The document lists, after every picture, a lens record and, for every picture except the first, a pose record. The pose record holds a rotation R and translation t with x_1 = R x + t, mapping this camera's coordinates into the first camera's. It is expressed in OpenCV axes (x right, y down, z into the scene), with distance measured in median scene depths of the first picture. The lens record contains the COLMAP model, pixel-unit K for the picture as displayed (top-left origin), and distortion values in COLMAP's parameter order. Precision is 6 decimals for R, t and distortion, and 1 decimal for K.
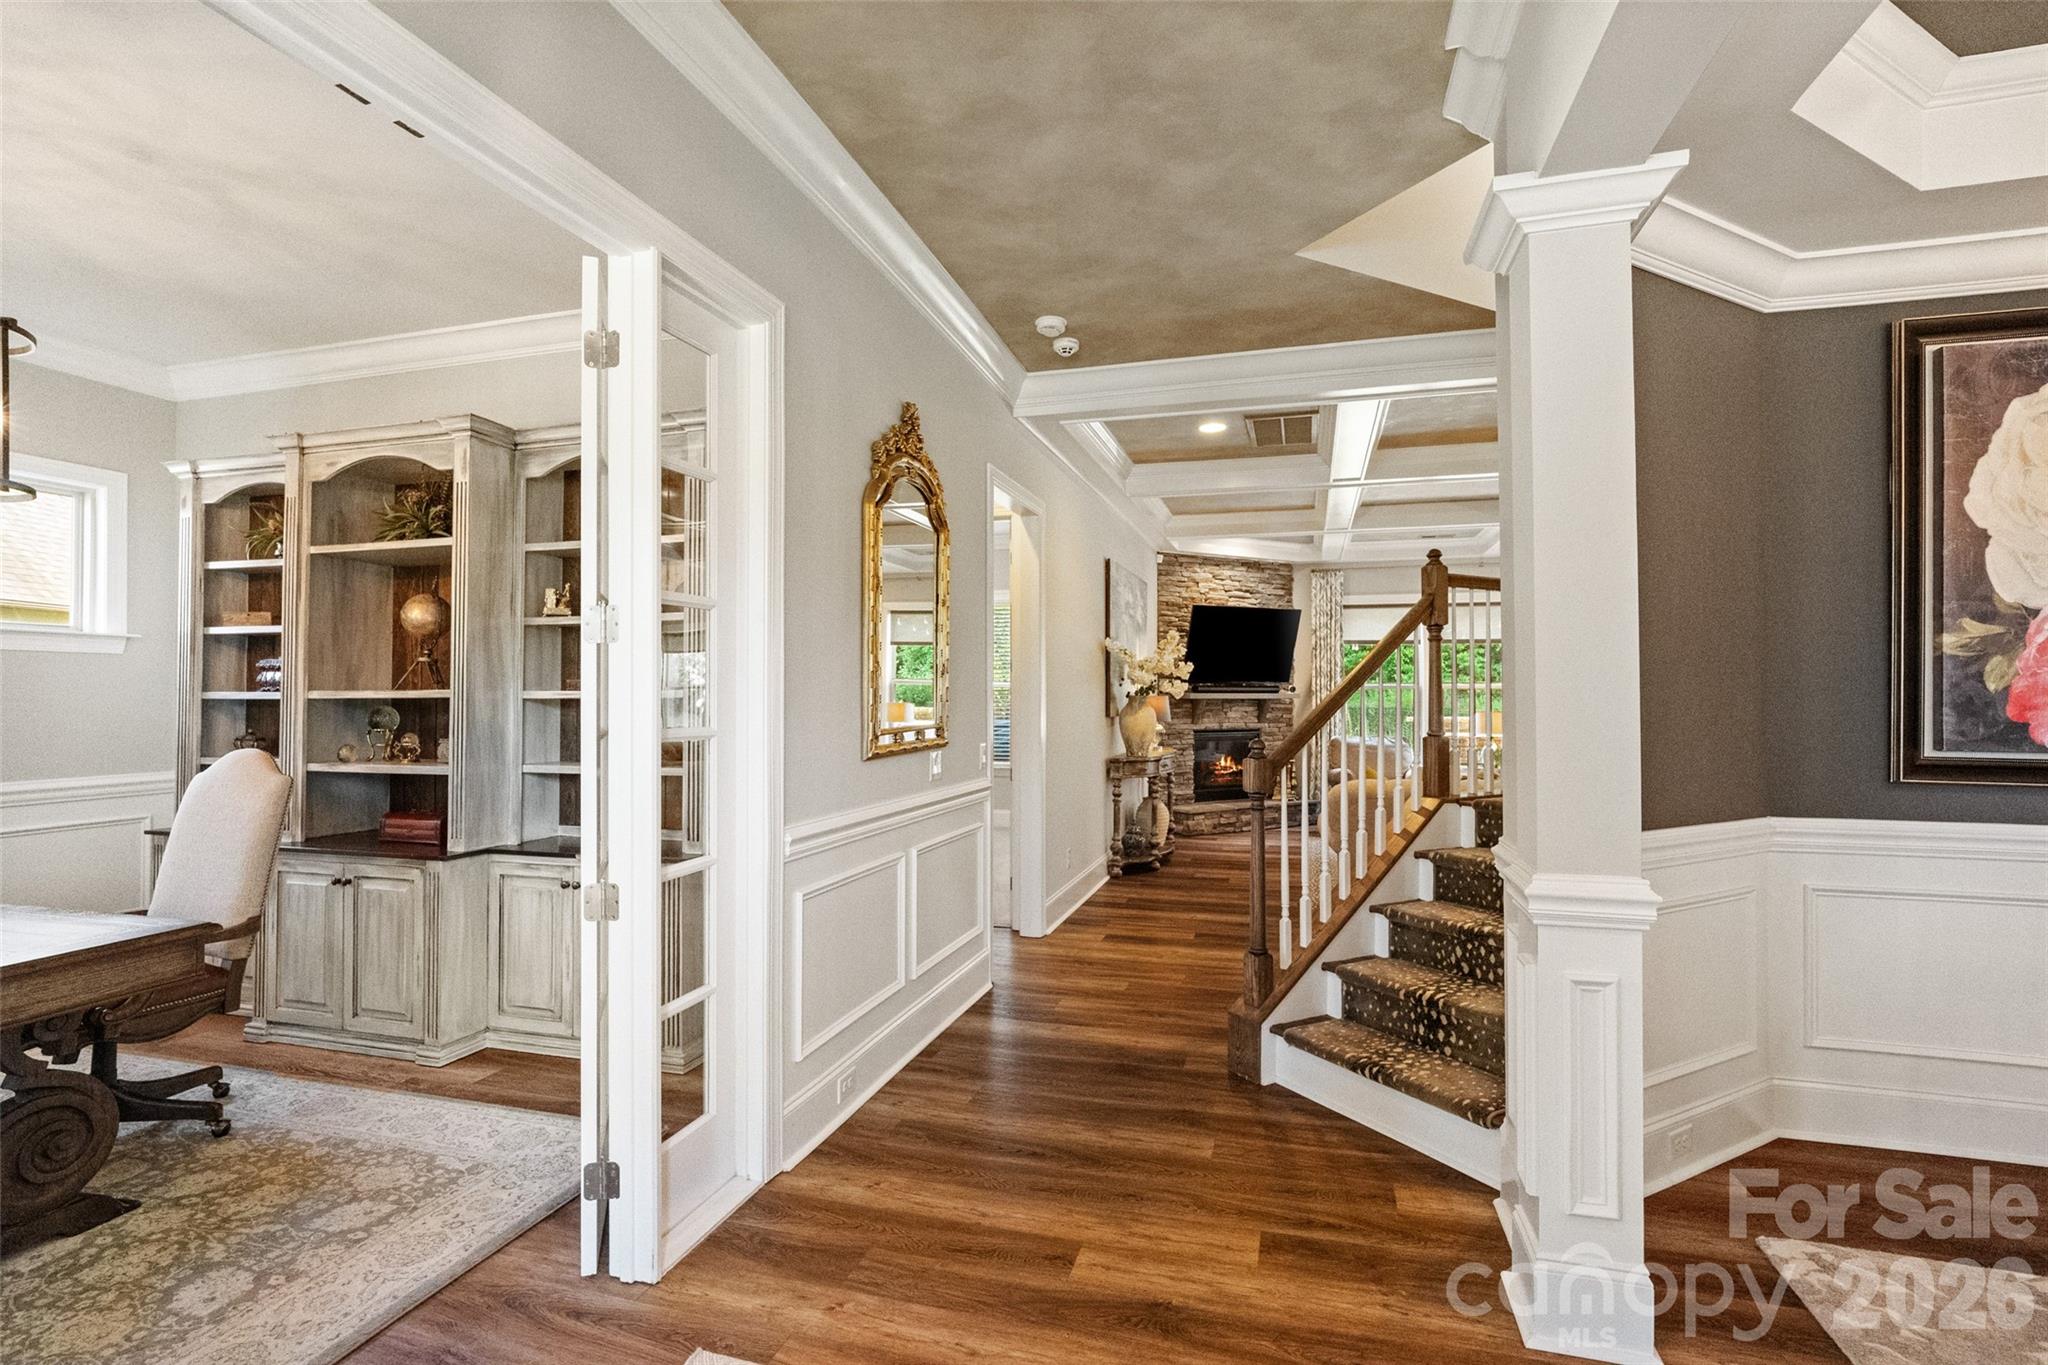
lens RADIAL K [[979.2, 0, 1016.5], [0, 979.2, 673.7], [0, 0, 1]] dist [-0.006229, 0.000312]
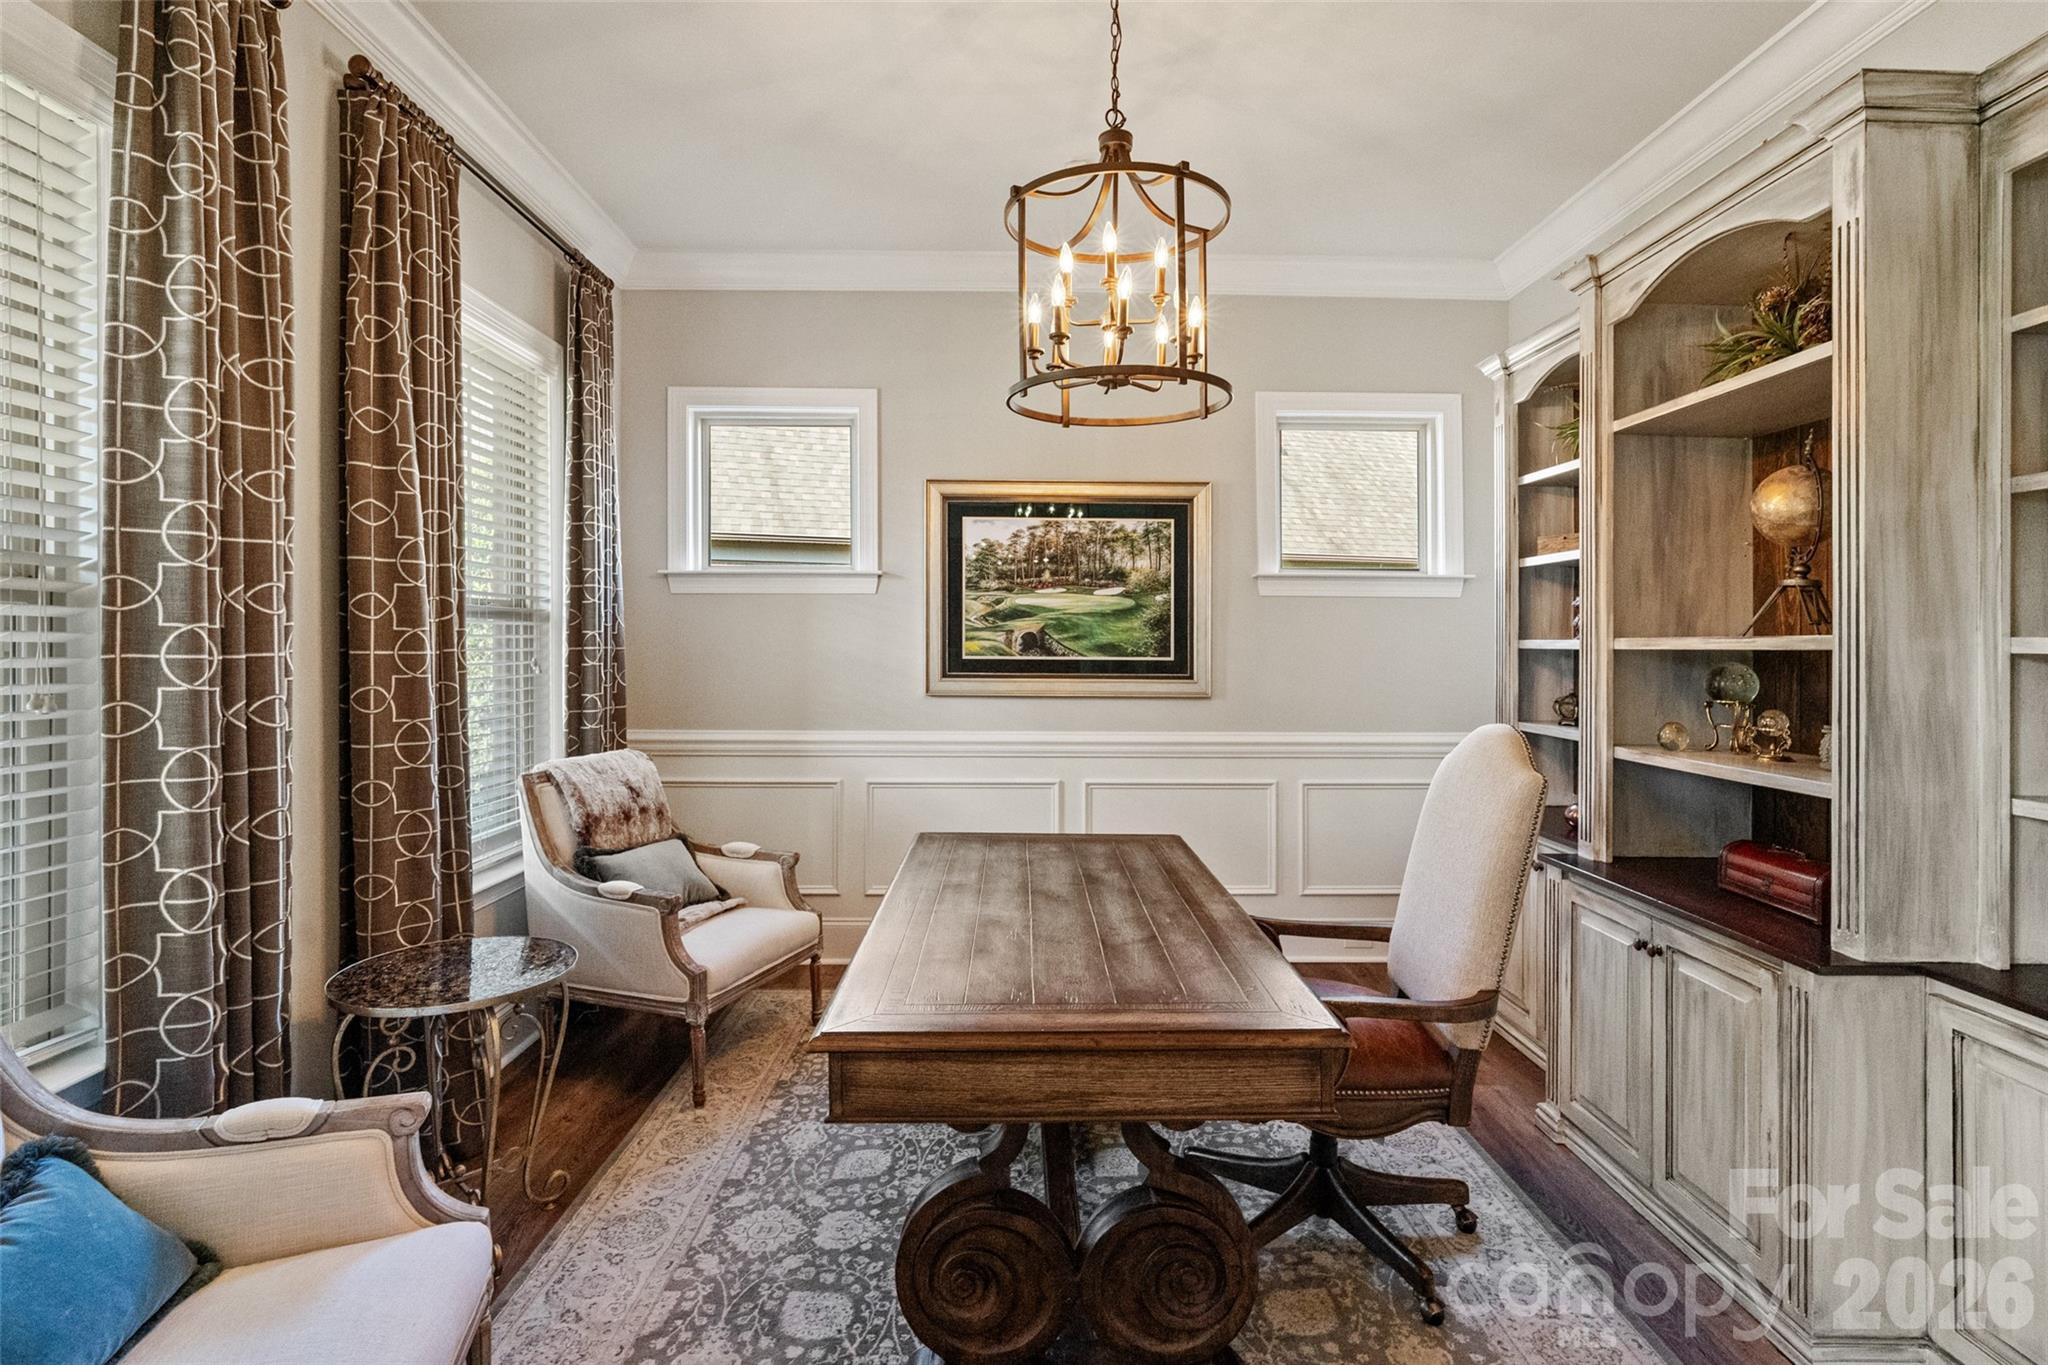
lens RADIAL K [[999.0, 0, 1044.1], [0, 999.0, 638.1], [0, 0, 1]] dist [-0.019146, 0.010878]
pose [[0.308905, -0.002499, -0.951090, -0.200653], [0.020228, 0.999788, 0.003943, 0.006898], [0.950878, -0.020456, 0.308890, 0.421523]]
